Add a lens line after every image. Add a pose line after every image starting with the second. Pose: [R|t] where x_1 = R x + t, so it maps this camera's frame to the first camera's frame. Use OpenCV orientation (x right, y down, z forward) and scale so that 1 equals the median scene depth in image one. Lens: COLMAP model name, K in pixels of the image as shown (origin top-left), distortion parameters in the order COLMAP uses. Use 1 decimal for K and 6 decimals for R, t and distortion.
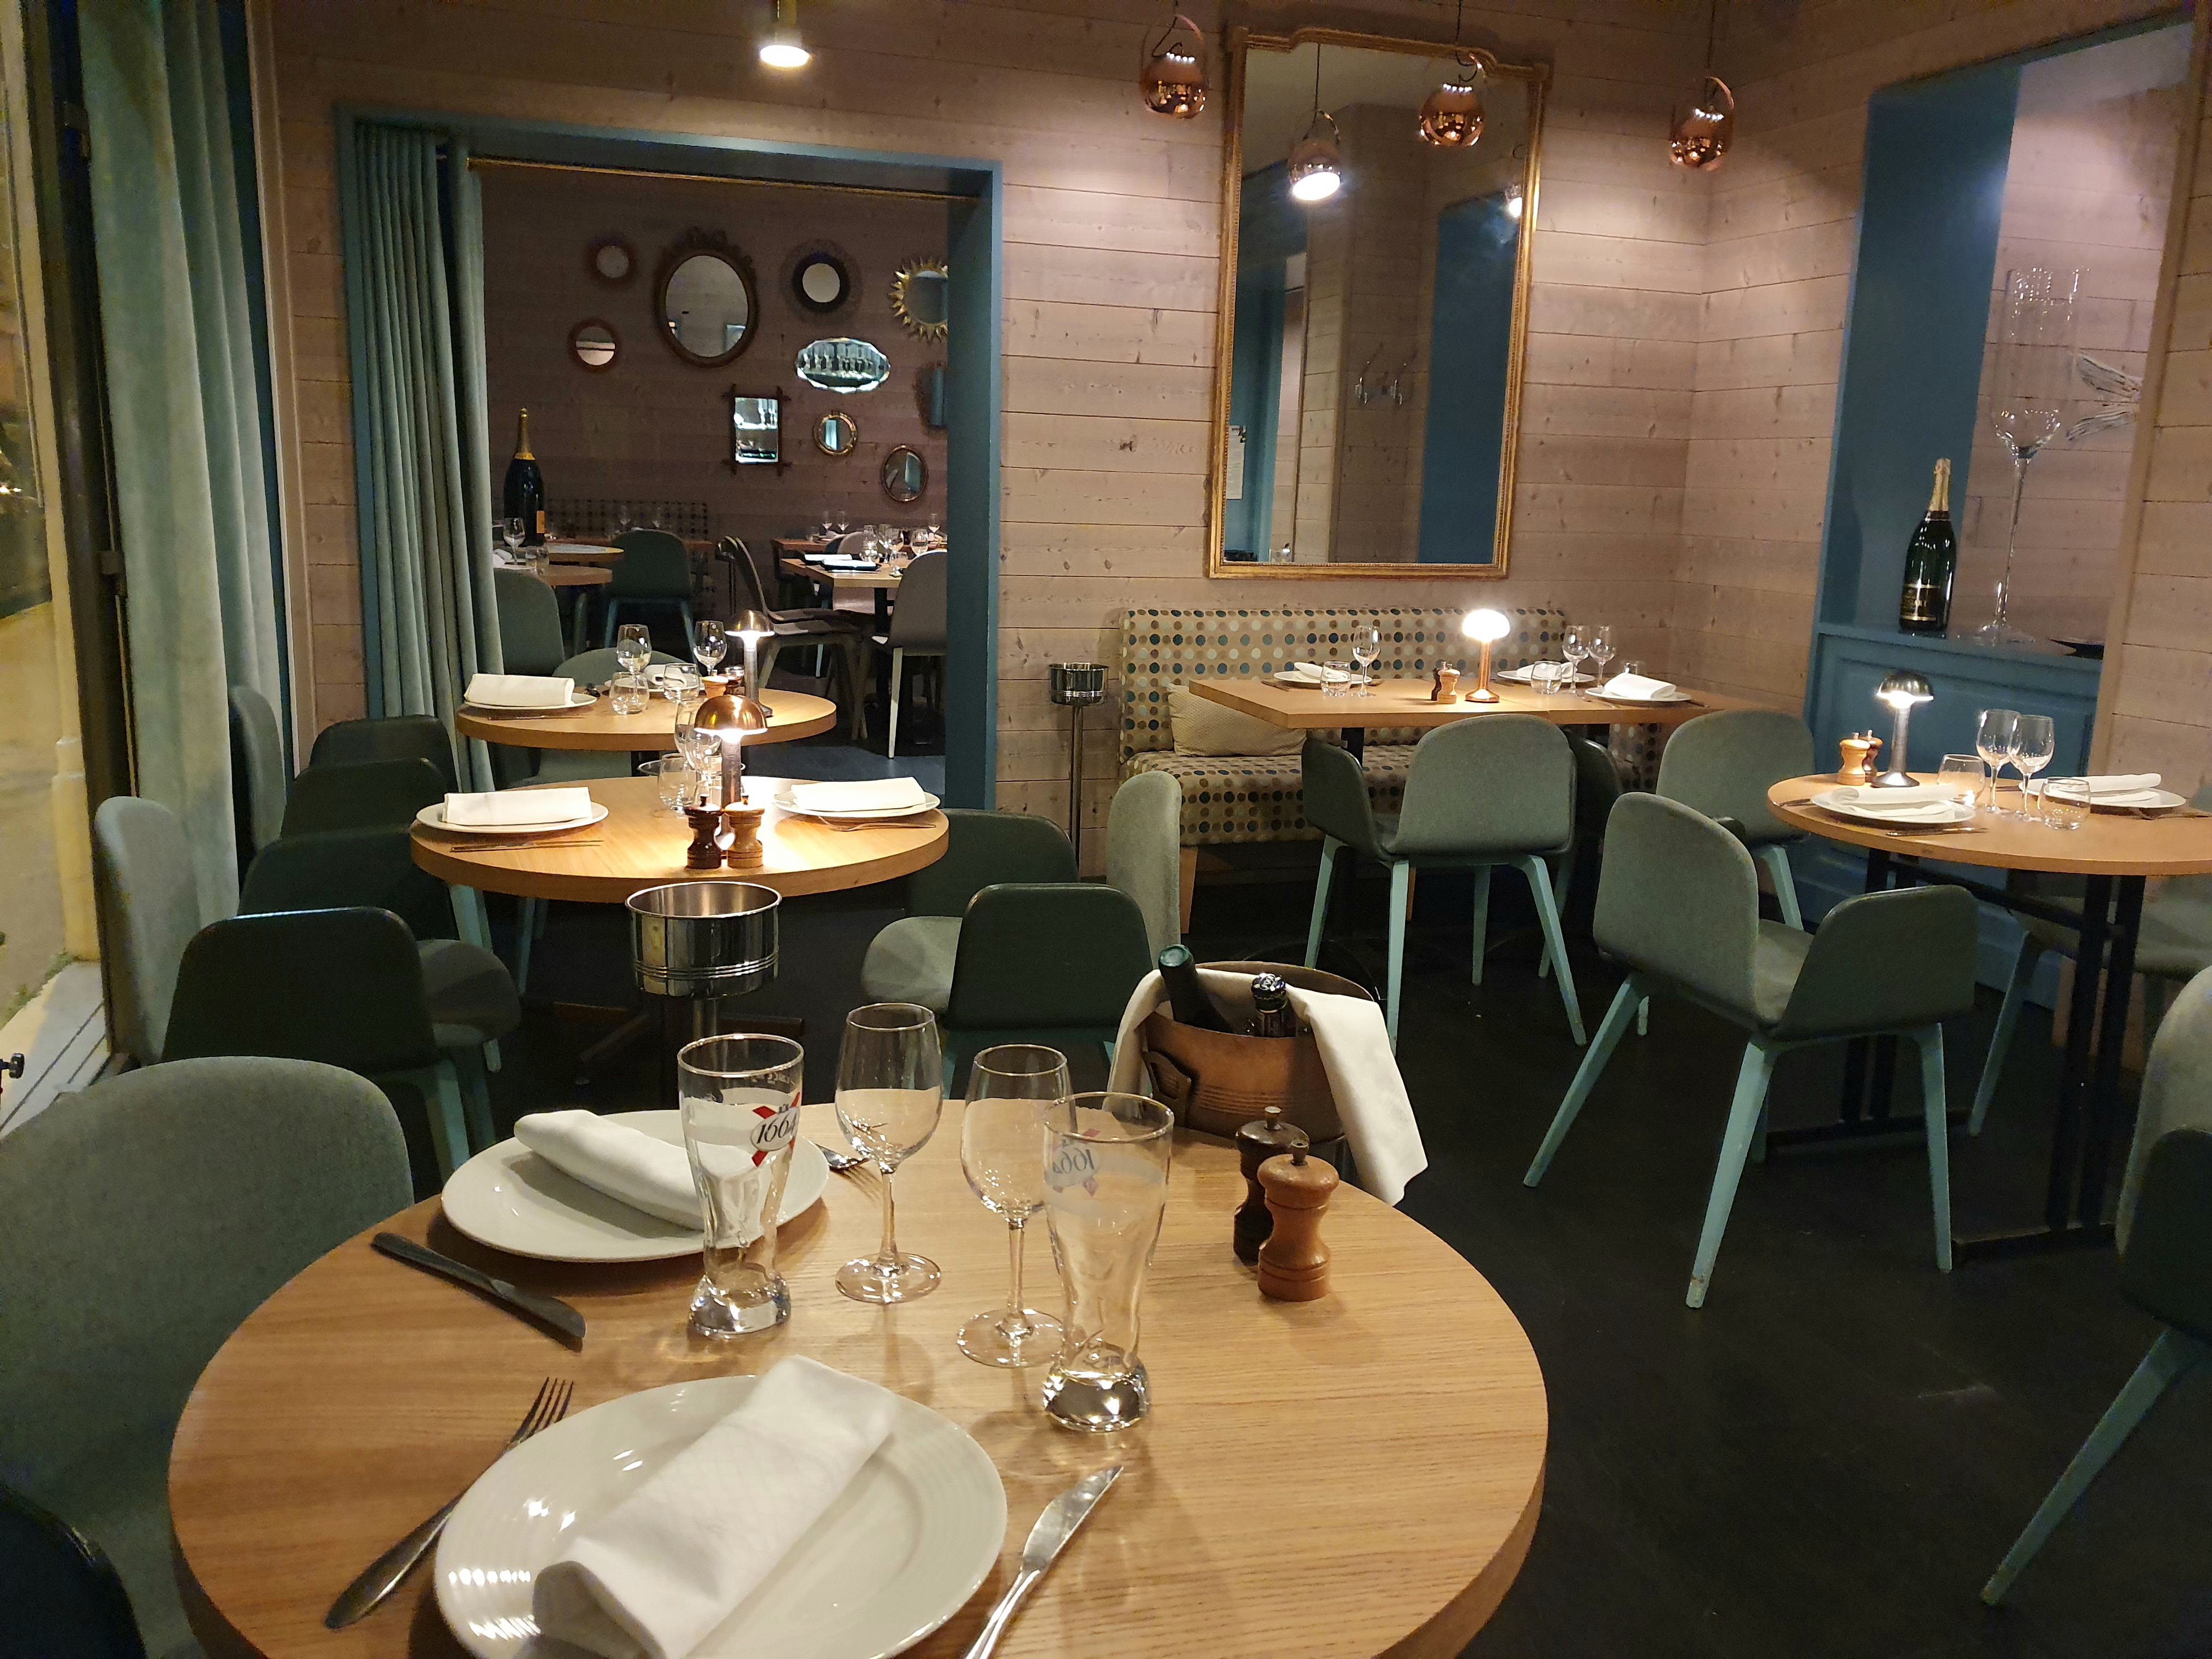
lens RADIAL K [[1654.3, 0, 1191.3], [0, 1654.3, 812.3], [0, 0, 1]] dist [-0.003342, 0.008534]
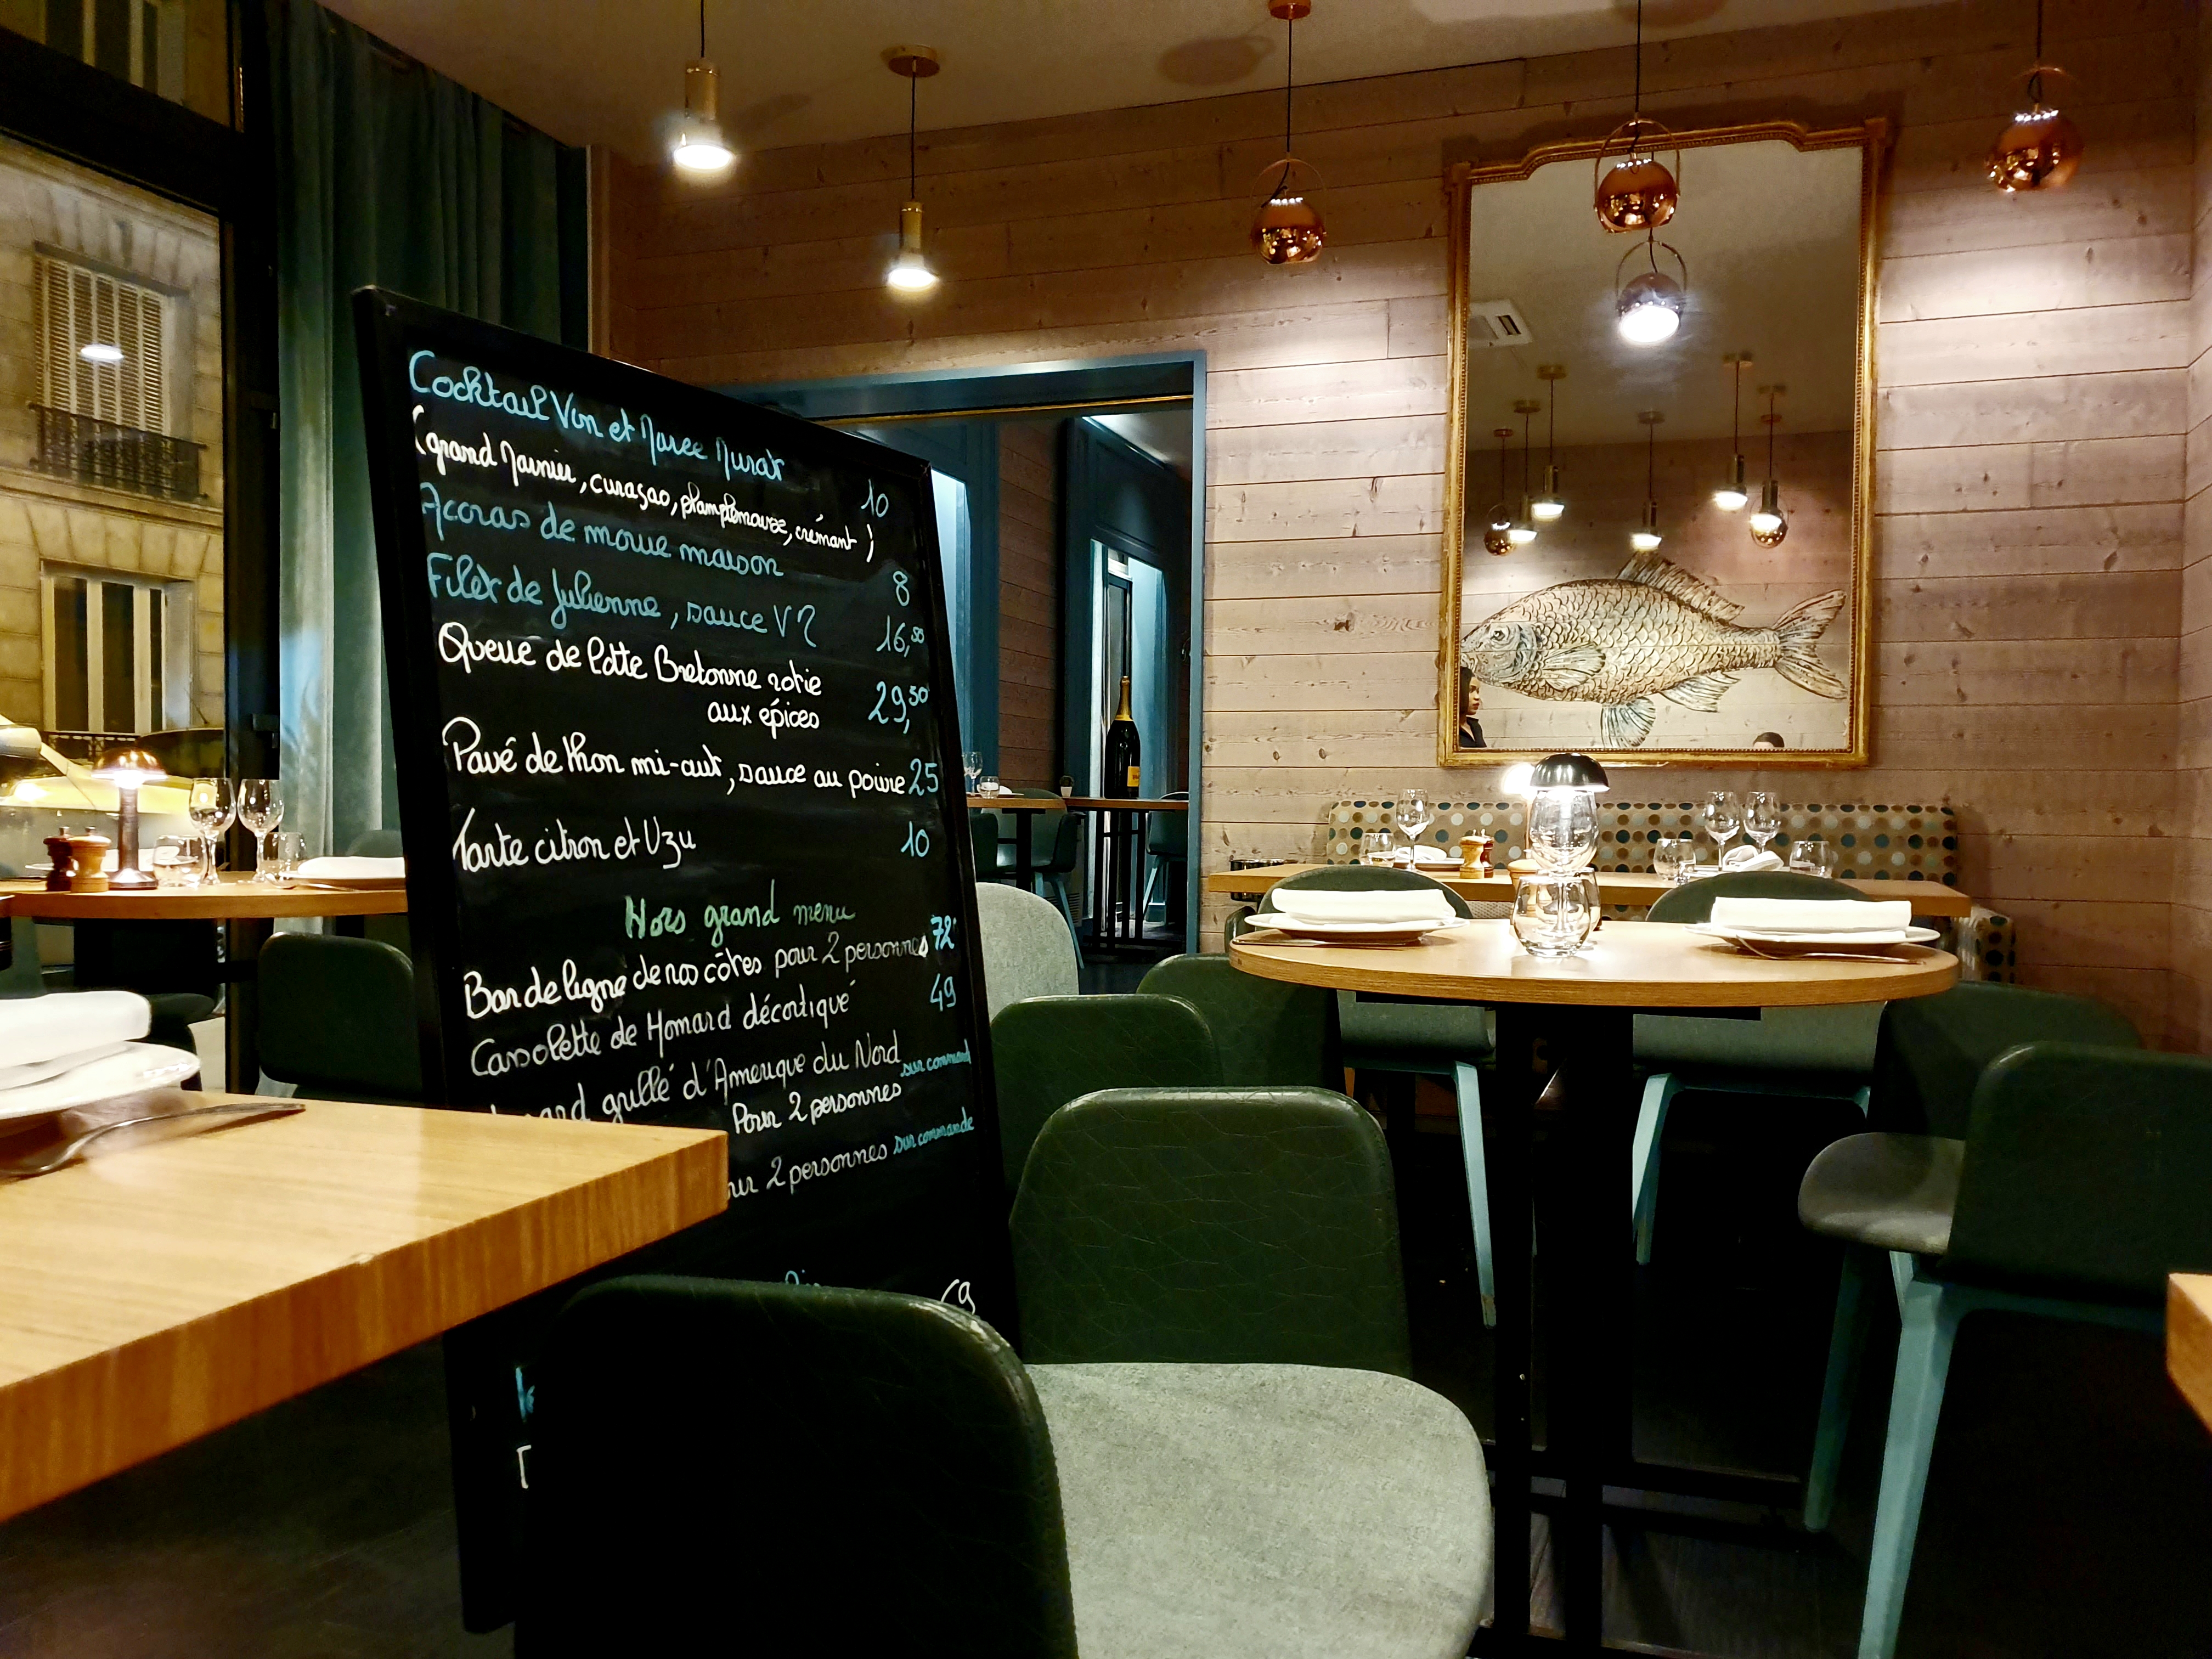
lens RADIAL K [[1654.3, 0, 1127.3], [0, 1654.3, 866.8], [0, 0, 1]] dist [-0.003342, 0.008534]
pose [[0.798934, 0.006889, -0.601379, 0.417024], [-0.101071, 0.987251, -0.122964, 0.035219], [0.592865, 0.159022, 0.789445, 0.226670]]
